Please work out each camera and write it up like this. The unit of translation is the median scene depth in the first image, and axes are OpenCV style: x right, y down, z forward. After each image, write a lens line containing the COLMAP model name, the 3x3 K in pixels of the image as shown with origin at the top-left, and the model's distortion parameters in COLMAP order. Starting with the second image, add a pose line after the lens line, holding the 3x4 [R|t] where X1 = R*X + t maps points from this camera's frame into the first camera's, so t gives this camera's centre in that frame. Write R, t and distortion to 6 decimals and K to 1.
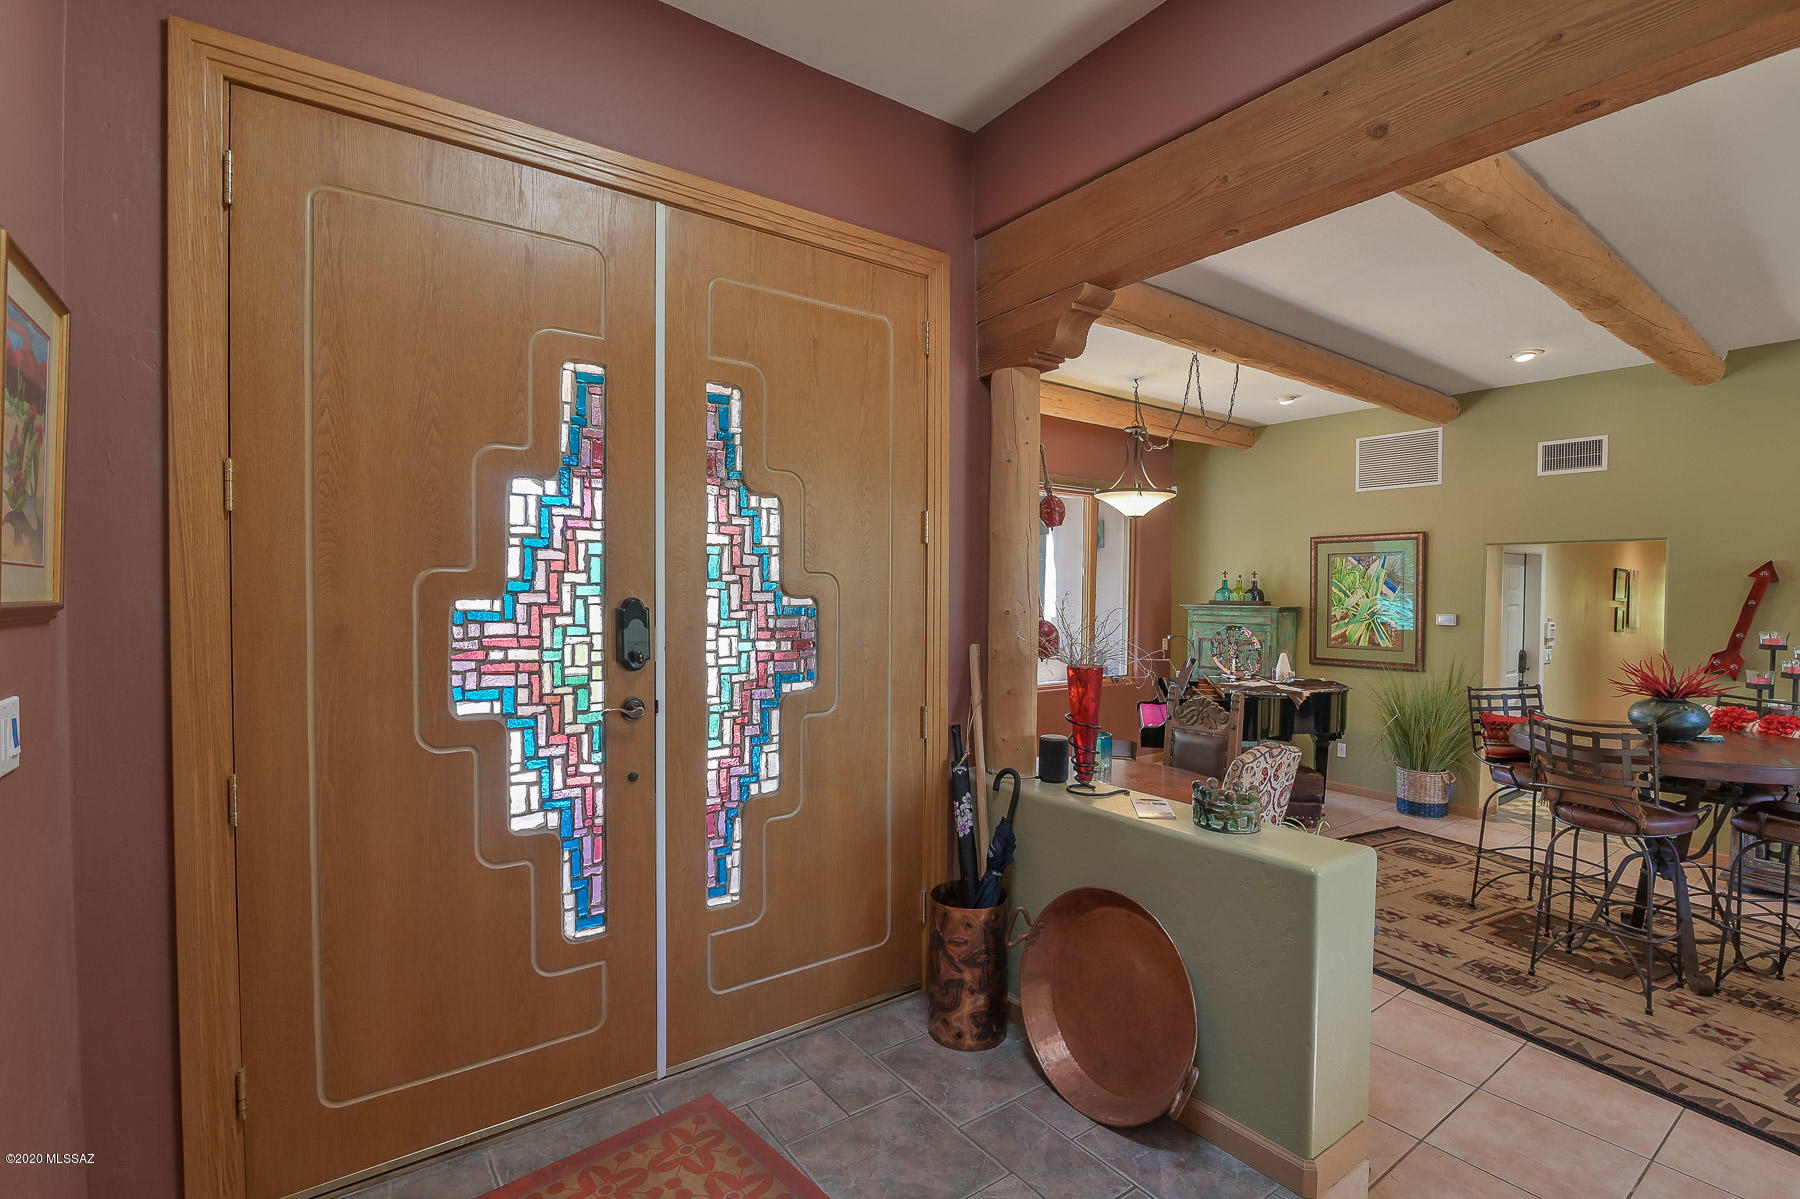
lens RADIAL K [[831.0, 0, 893.0], [0, 831.0, 608.0], [0, 0, 1]] dist [-0.014474, -0.000605]
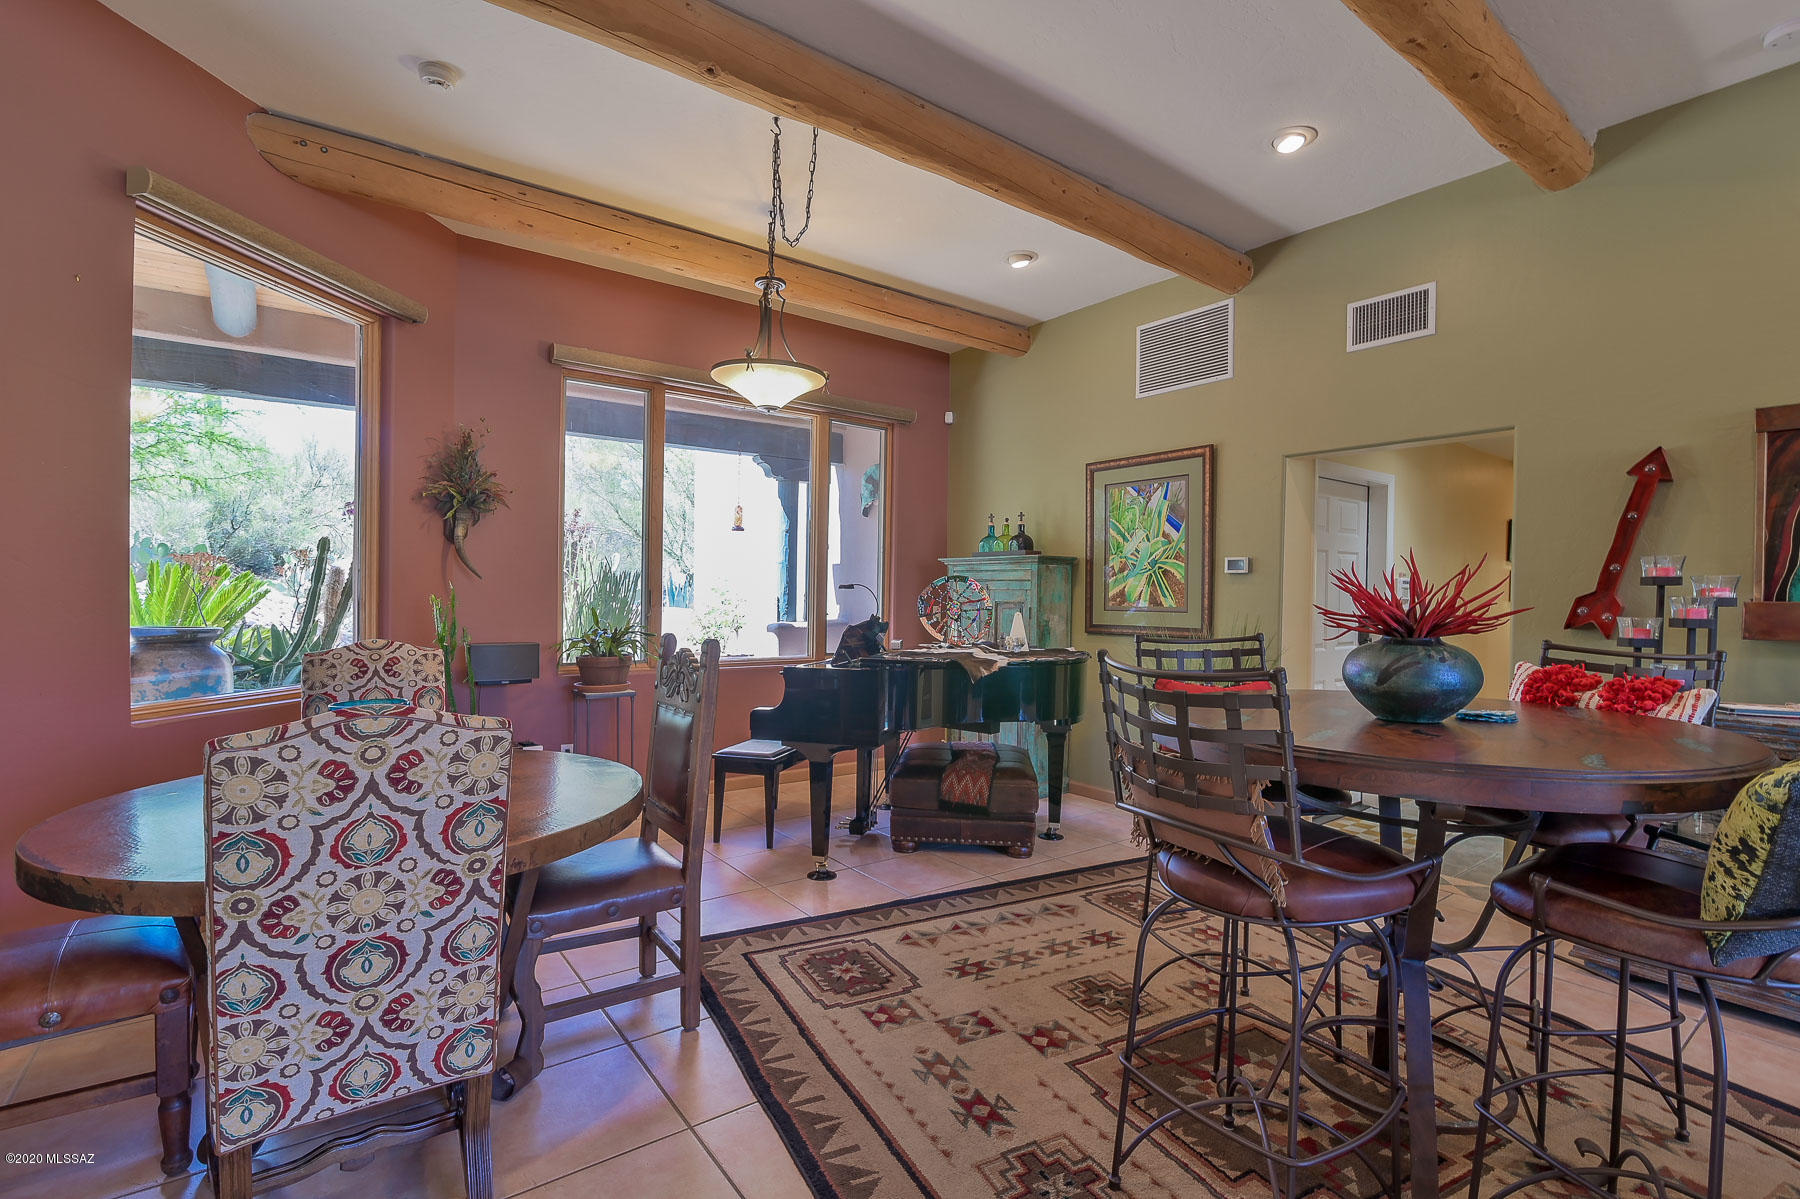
lens RADIAL K [[831.0, 0, 893.0], [0, 831.0, 608.0], [0, 0, 1]] dist [-0.014474, -0.000605]
pose [[0.999892, 0.006767, 0.013034, 0.453583], [-0.006686, 0.999958, -0.006204, 0.071596], [-0.013075, 0.006117, 0.999896, 0.357577]]
